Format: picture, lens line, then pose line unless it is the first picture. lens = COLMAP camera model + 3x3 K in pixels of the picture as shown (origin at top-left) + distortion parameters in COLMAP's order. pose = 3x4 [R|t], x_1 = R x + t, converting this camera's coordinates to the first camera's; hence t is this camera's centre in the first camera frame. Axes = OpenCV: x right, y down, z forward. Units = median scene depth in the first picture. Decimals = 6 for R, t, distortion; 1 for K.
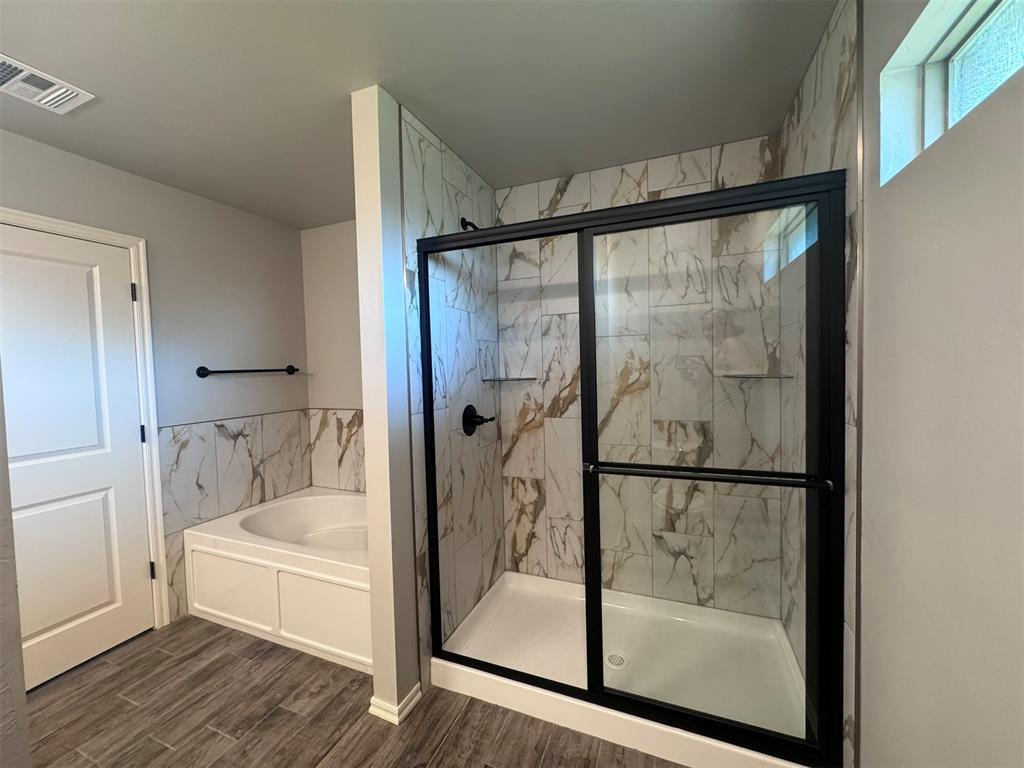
lens RADIAL K [[411.3, 0, 510.1], [0, 411.3, 382.2], [0, 0, 1]] dist [0.000359, -0.000007]
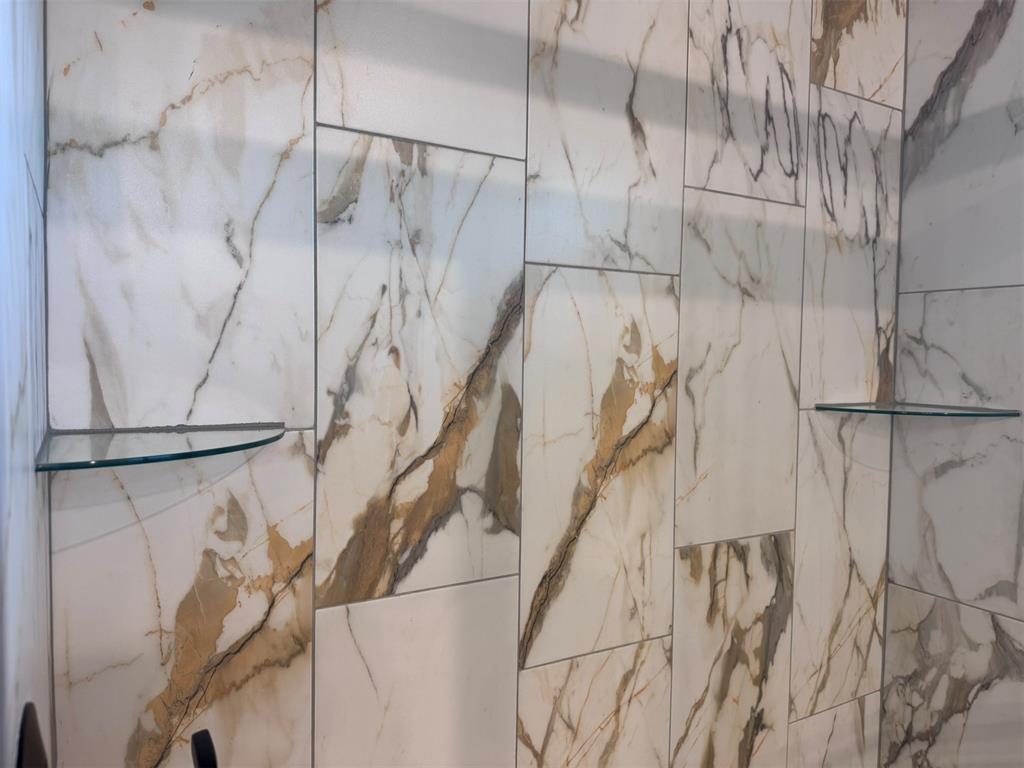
lens RADIAL K [[720.6, 0, 511.3], [0, 720.6, 384.4], [0, 0, 1]] dist [0.043720, -0.002353]
pose [[0.949481, 0.029520, 0.312433, 0.051919], [-0.027768, 0.999564, -0.010059, -0.025953], [-0.312594, 0.000875, 0.949887, 0.548284]]
